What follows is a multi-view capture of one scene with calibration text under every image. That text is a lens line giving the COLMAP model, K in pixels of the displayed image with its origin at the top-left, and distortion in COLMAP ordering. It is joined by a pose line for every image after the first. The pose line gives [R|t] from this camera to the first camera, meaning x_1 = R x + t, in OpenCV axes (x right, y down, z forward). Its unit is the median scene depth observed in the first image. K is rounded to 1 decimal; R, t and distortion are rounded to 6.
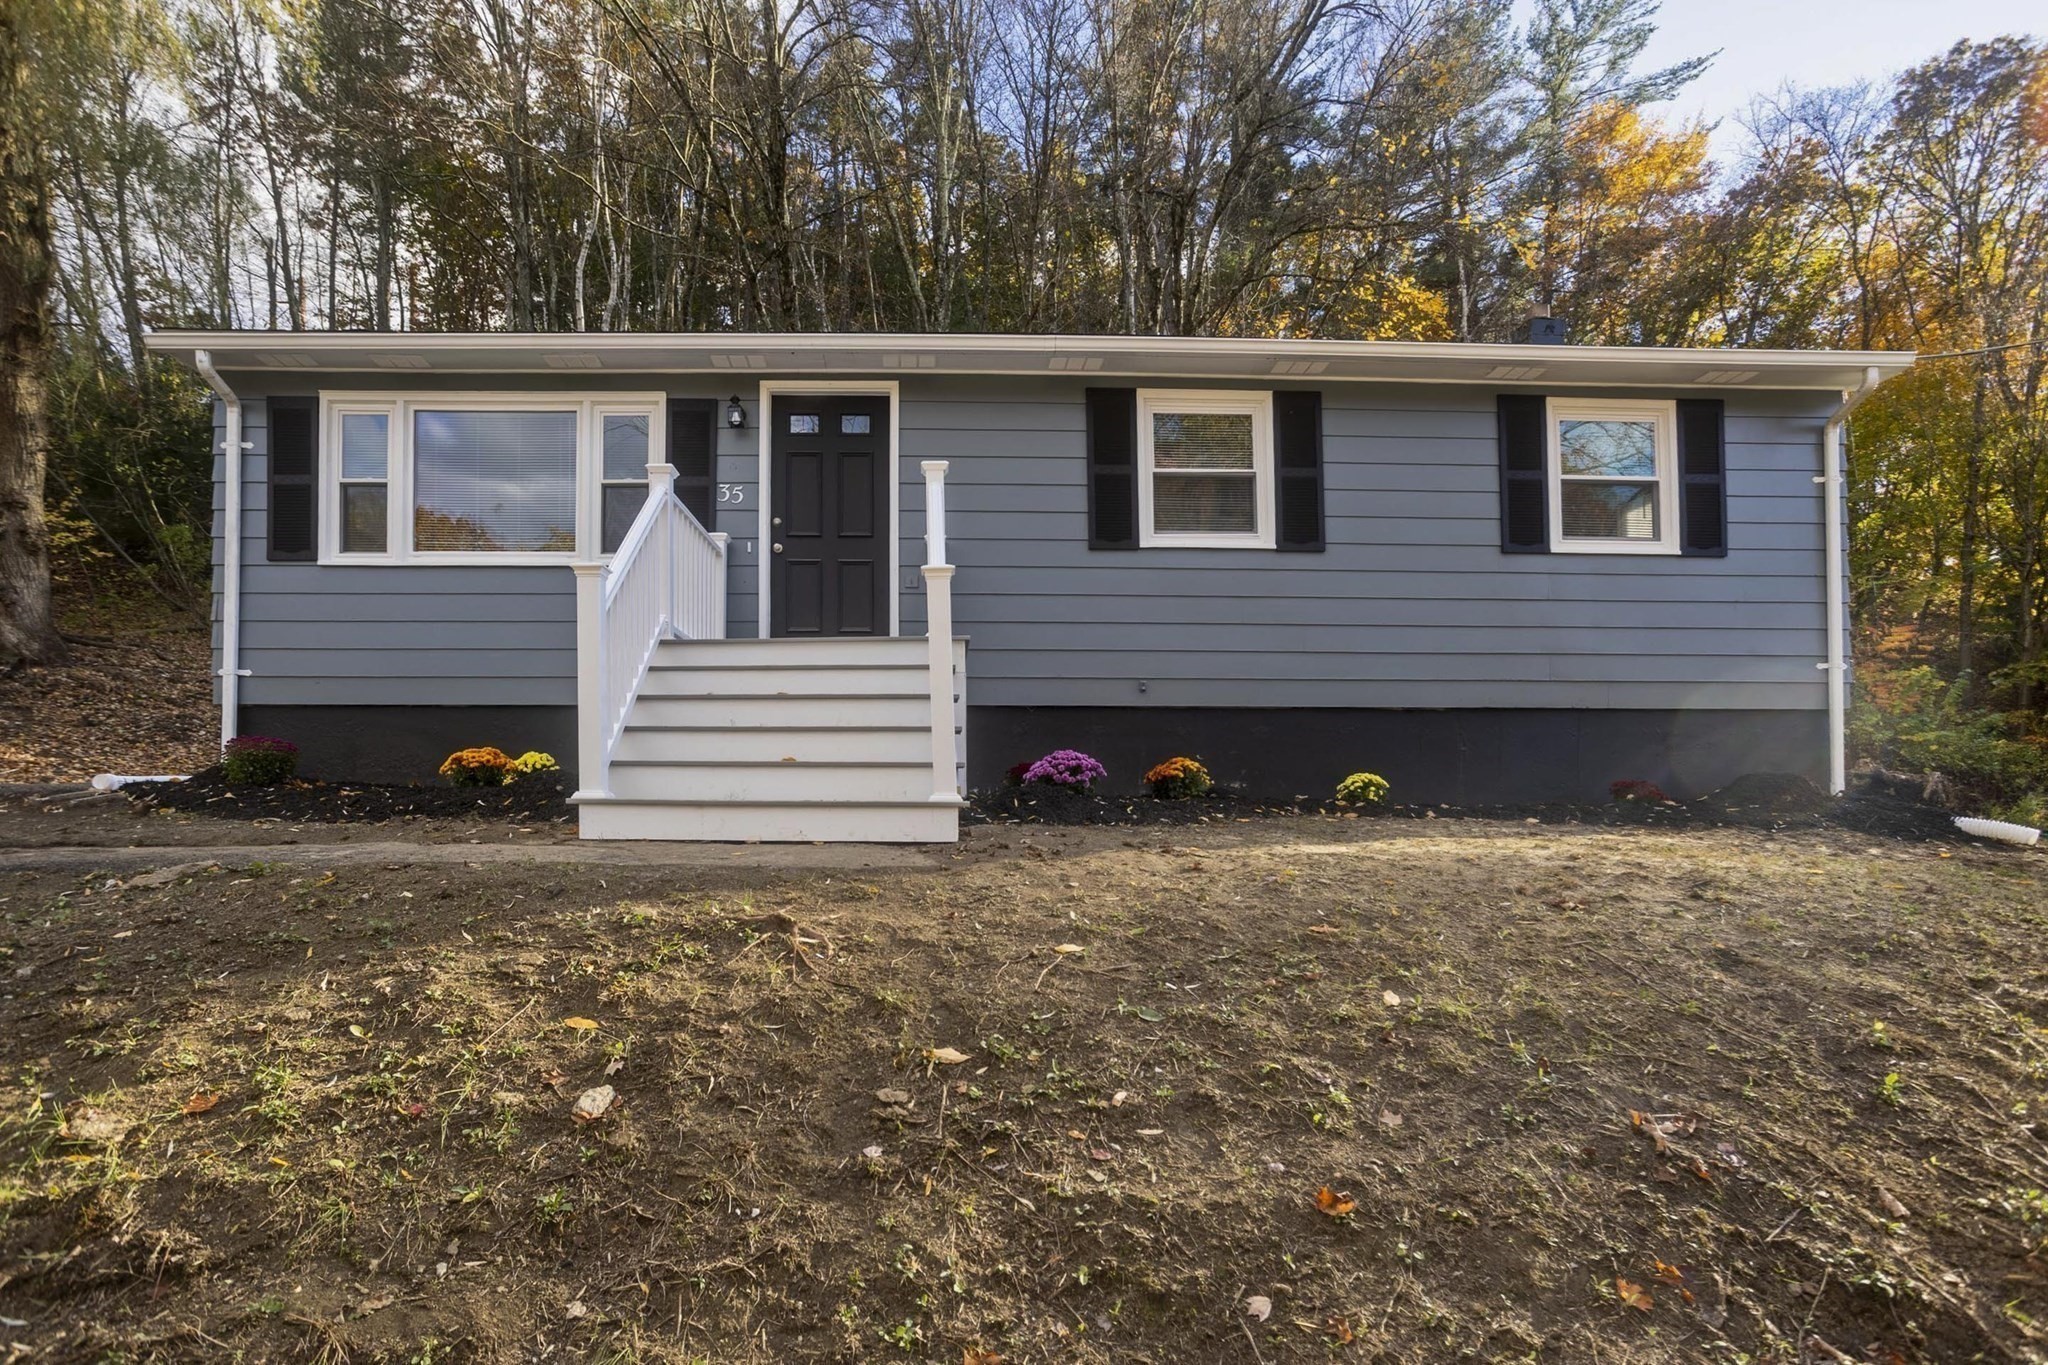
lens RADIAL K [[1007.2, 0, 1019.4], [0, 1007.2, 740.0], [0, 0, 1]] dist [-0.048817, 0.031600]
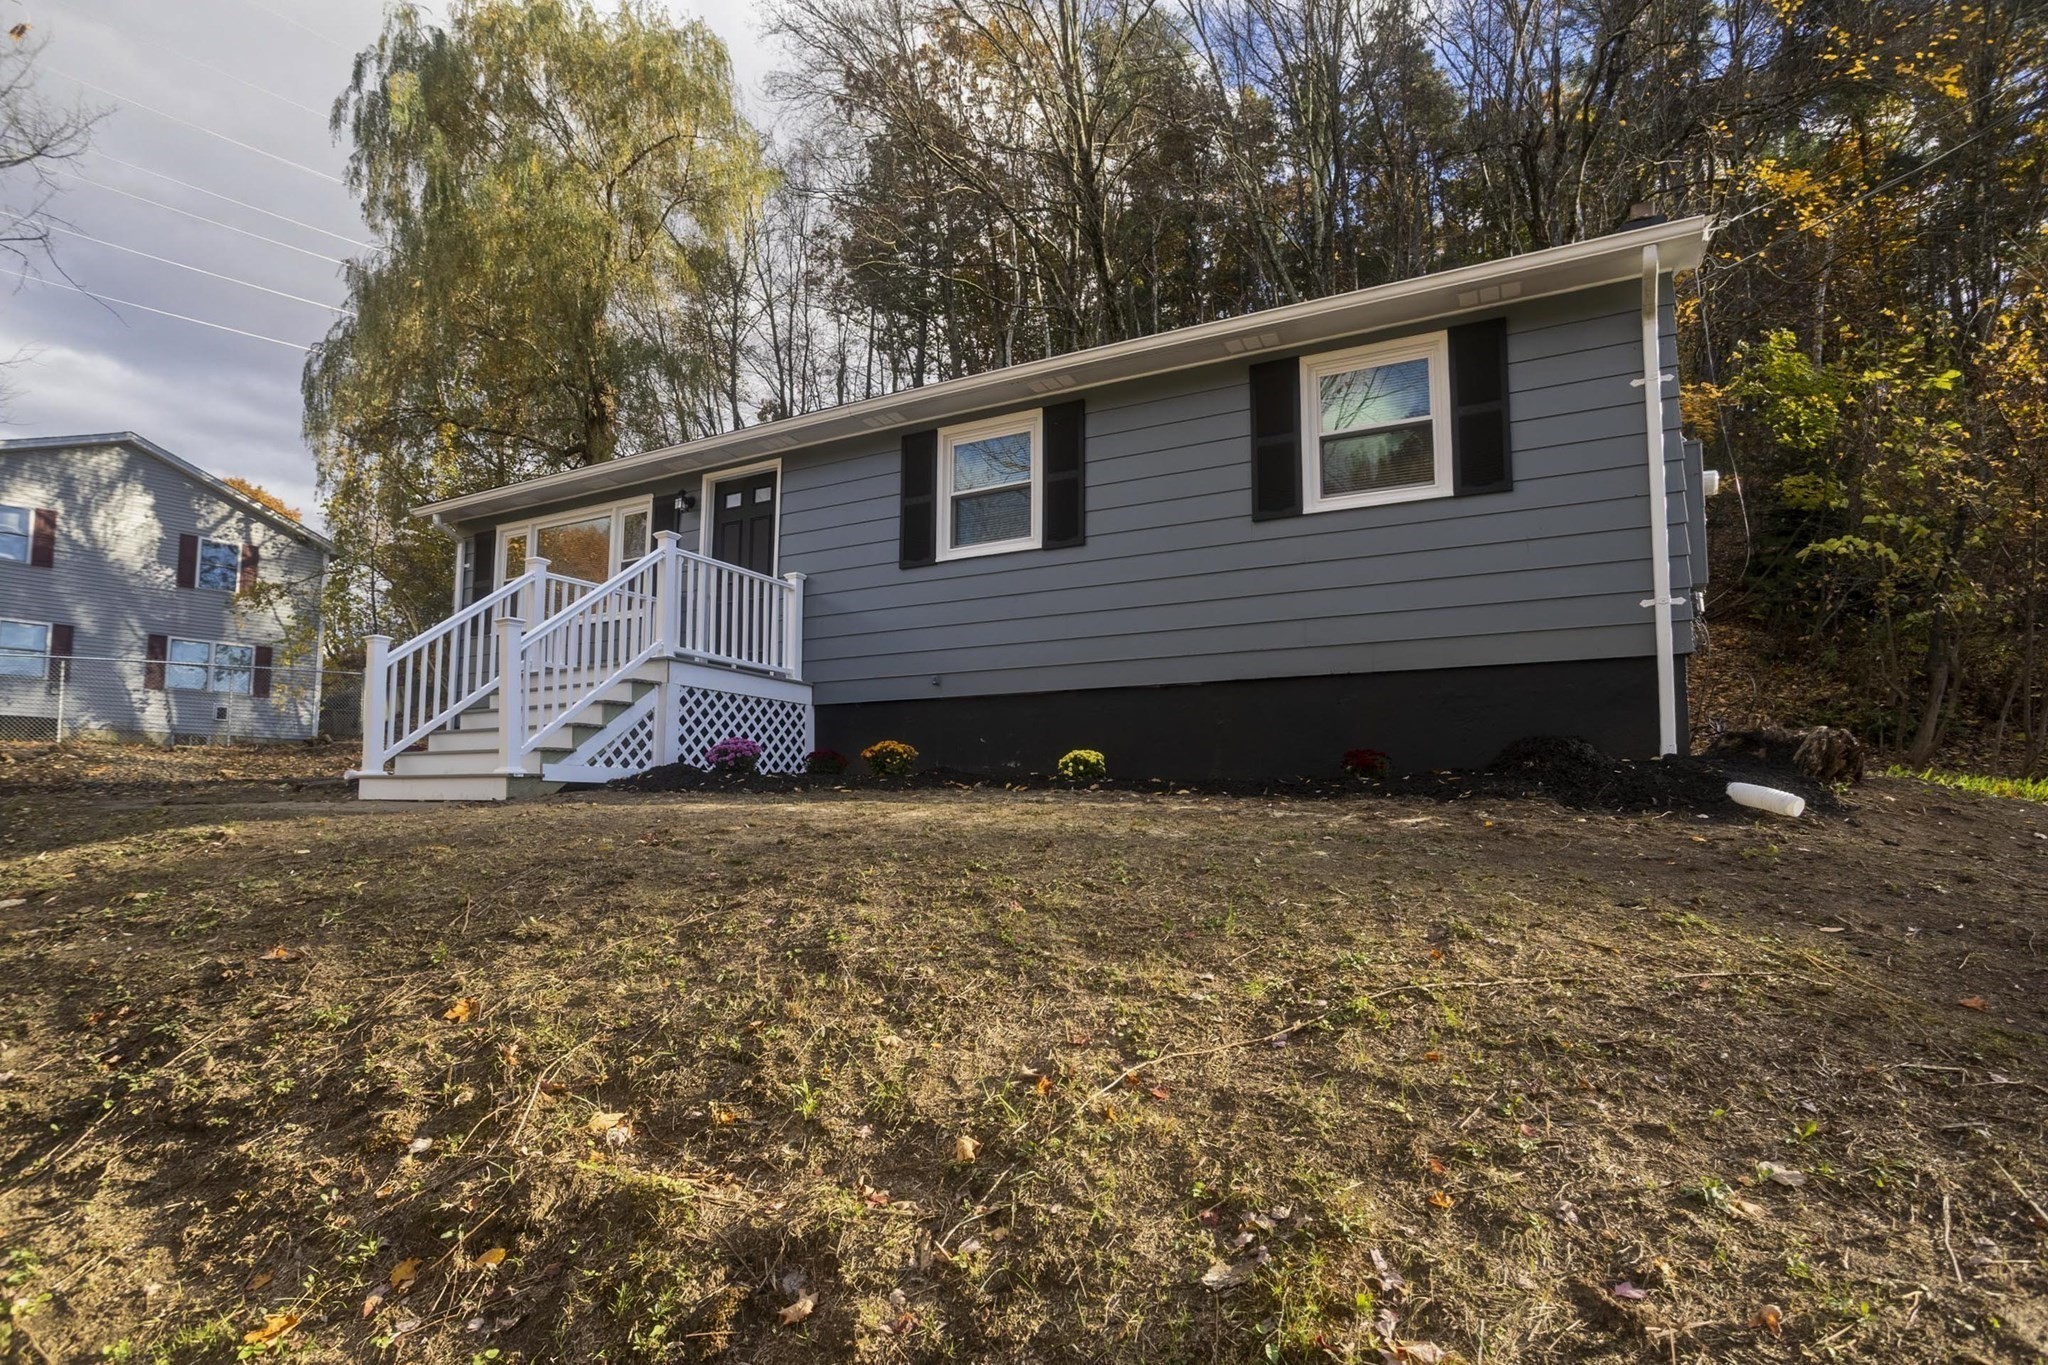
lens RADIAL K [[1000.9, 0, 1024.0], [0, 1000.9, 682.5], [0, 0, 1]] dist [-0.046874, 0.030611]
pose [[0.871375, -0.057035, -0.487290, 0.758967], [0.042969, 0.998275, -0.040006, 0.003361], [0.488732, 0.013921, 0.872323, 0.014255]]
